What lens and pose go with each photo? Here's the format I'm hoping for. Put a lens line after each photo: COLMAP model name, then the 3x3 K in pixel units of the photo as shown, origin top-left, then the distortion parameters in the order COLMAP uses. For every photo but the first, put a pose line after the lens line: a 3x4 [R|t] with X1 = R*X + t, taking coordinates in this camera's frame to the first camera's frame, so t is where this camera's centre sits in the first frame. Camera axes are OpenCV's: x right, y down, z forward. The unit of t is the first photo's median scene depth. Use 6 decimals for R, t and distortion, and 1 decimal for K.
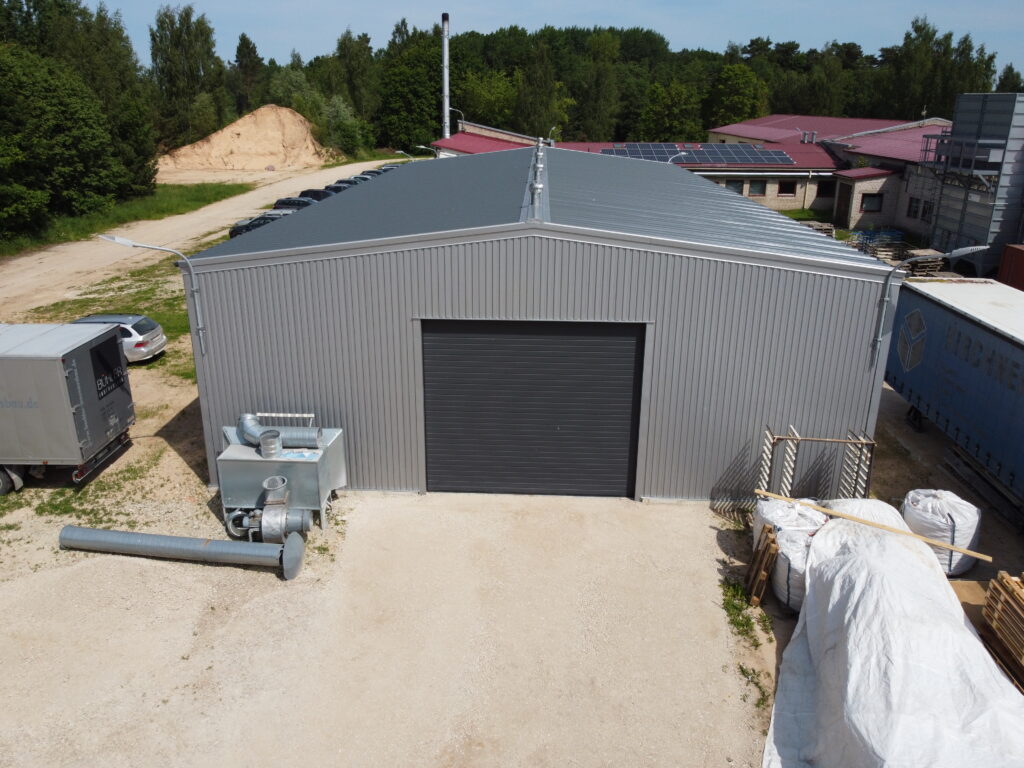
lens RADIAL K [[777.1, 0, 501.6], [0, 777.1, 377.3], [0, 0, 1]] dist [-0.000474, -0.003119]
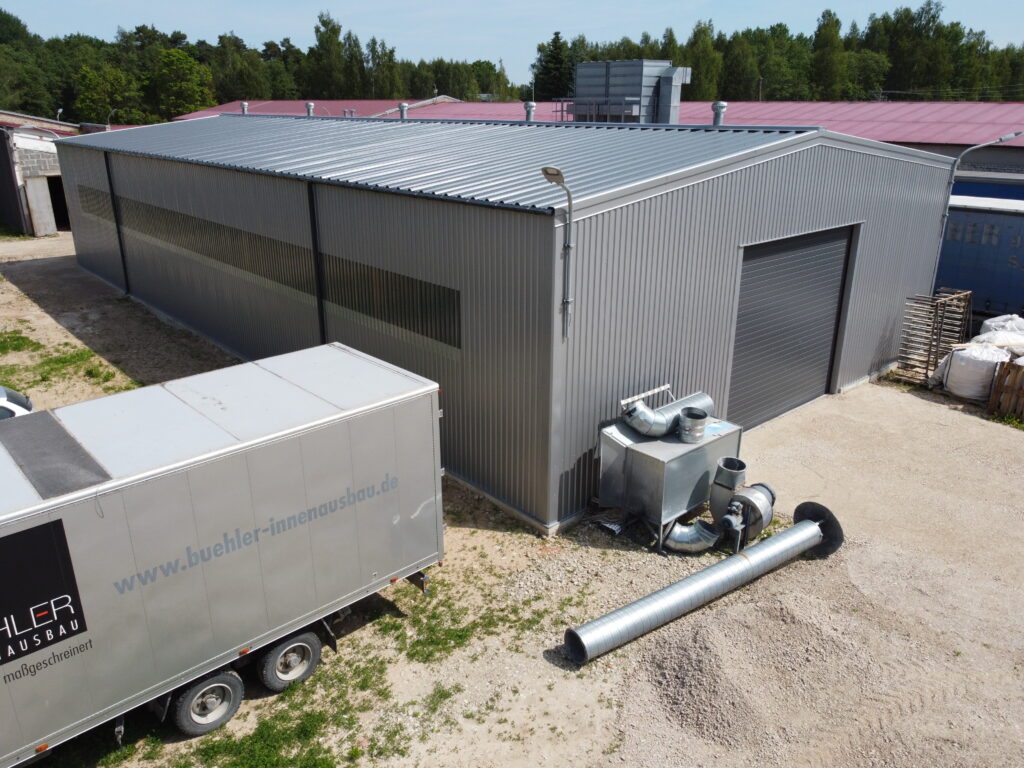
lens RADIAL K [[777.1, 0, 501.6], [0, 777.1, 377.3], [0, 0, 1]] dist [-0.000474, -0.003119]
pose [[0.718251, -0.235144, 0.654845, -0.432501], [0.234000, 0.967975, 0.090927, -0.035468], [-0.655255, 0.087925, 0.750273, 0.244923]]
